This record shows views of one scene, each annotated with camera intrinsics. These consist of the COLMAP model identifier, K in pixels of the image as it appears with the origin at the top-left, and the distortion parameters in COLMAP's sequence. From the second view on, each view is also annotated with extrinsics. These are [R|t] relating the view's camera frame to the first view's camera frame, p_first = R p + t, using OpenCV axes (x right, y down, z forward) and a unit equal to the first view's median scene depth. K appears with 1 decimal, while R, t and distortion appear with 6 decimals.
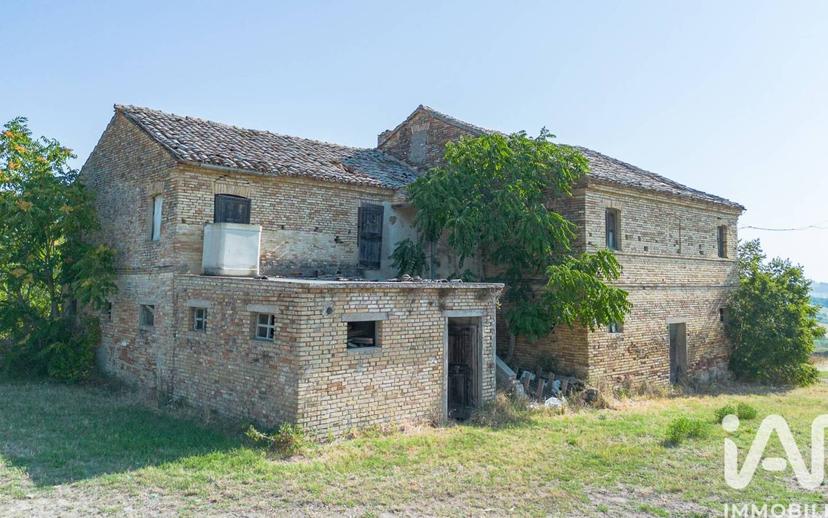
lens RADIAL K [[665.6, 0, 416.5], [0, 665.6, 209.1], [0, 0, 1]] dist [0.066515, -0.052540]
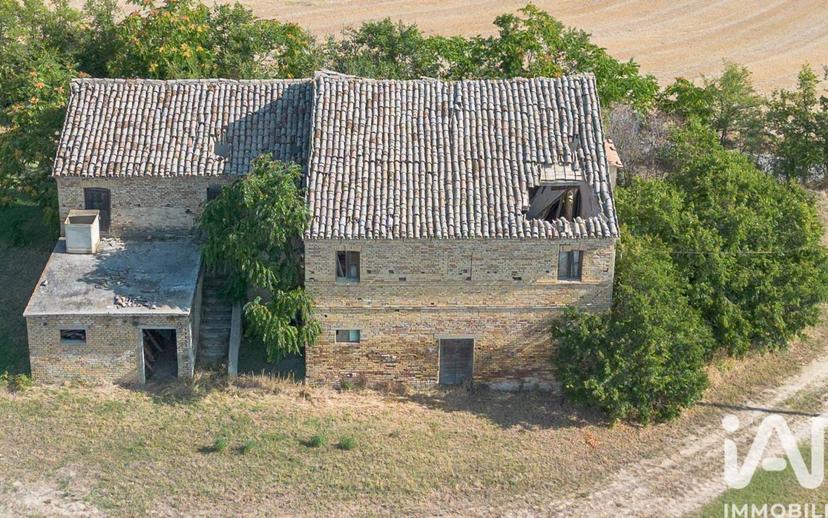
lens RADIAL K [[1309.9, 0, 431.1], [0, 1309.9, 124.0], [0, 0, 1]] dist [0.105466, -0.065047]
pose [[0.753263, 0.245516, -0.610177, 1.927367], [0.055801, 0.900517, 0.431225, -1.299276], [0.655348, -0.358874, 0.664627, -0.372410]]
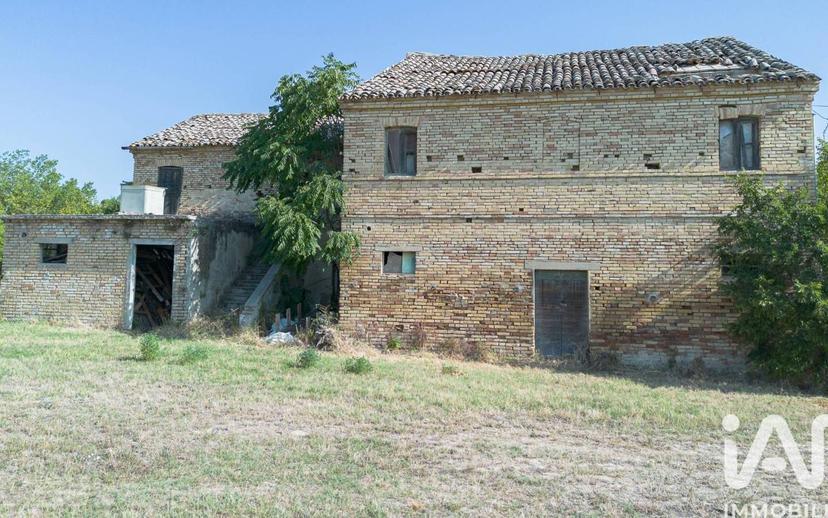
lens RADIAL K [[665.6, 0, 416.5], [0, 665.6, 209.1], [0, 0, 1]] dist [0.066515, -0.052540]
pose [[0.574837, -0.074836, -0.814839, 1.085344], [0.076379, 0.996369, -0.037625, 0.150456], [0.814696, -0.040608, 0.578465, 0.589155]]
